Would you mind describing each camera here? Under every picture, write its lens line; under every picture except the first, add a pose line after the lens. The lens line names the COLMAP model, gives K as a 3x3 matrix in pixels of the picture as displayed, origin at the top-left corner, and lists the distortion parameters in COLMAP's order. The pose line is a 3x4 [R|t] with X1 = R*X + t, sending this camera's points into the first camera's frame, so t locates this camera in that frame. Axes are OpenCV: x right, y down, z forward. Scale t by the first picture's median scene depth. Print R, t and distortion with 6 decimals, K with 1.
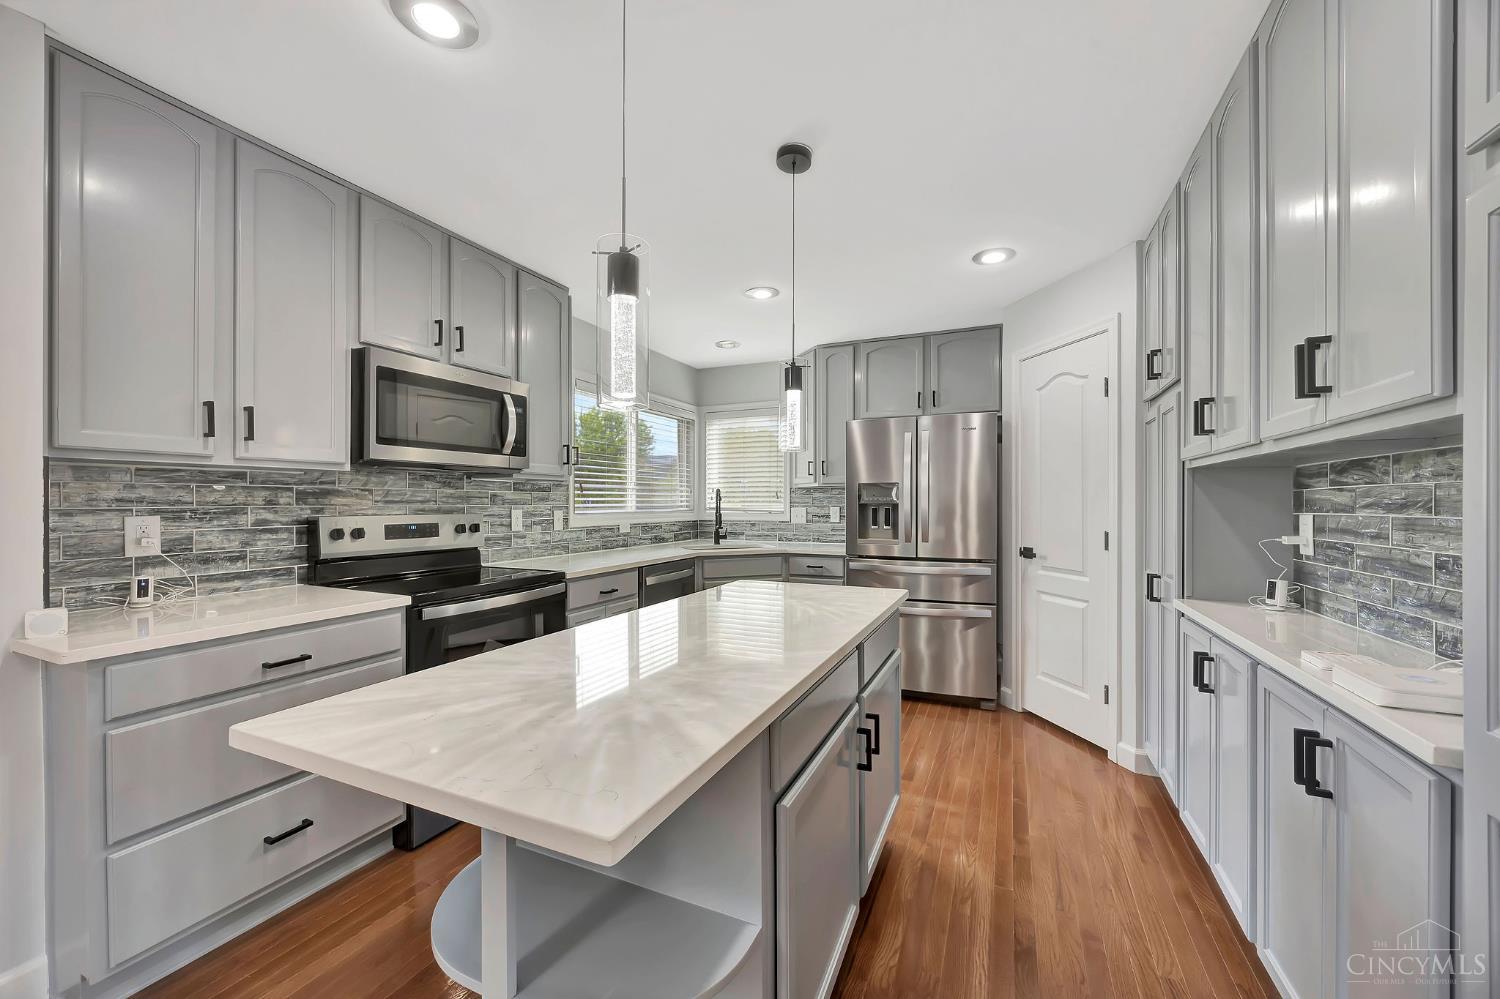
lens RADIAL K [[579.0, 0, 754.6], [0, 579.0, 501.6], [0, 0, 1]] dist [-0.002109, -0.000240]
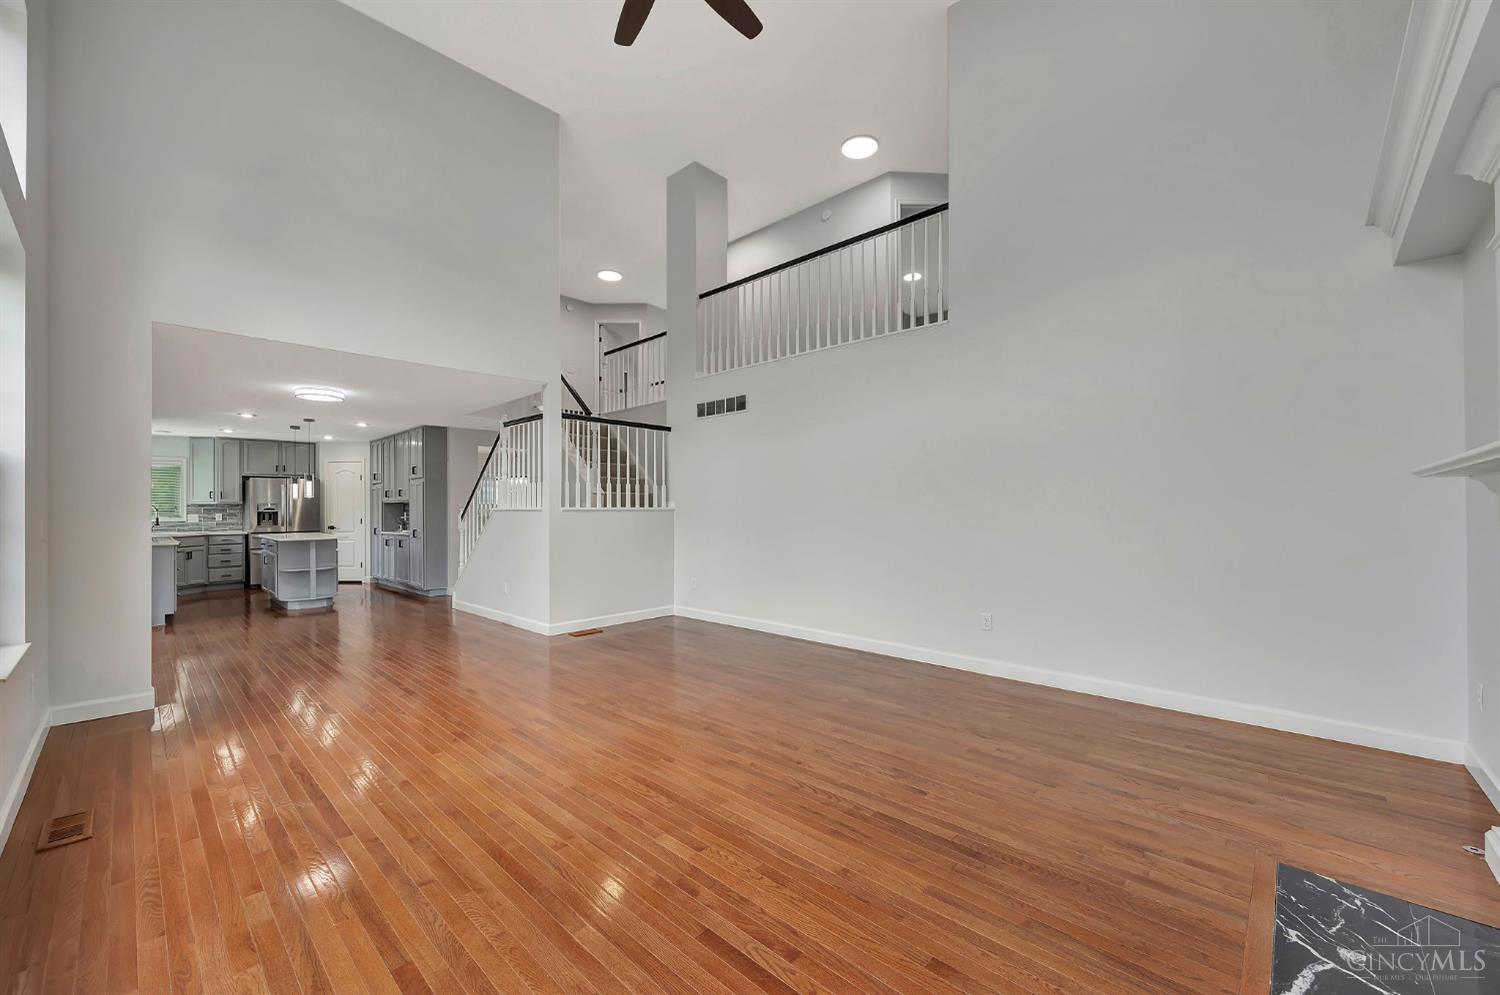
lens RADIAL K [[579.0, 0, 750.4], [0, 579.0, 505.0], [0, 0, 1]] dist [-0.002109, -0.000240]
pose [[0.339411, -0.002251, 0.940636, -1.983191], [0.003503, 0.999993, 0.001129, -0.029037], [-0.940632, 0.002911, 0.339416, -2.531321]]
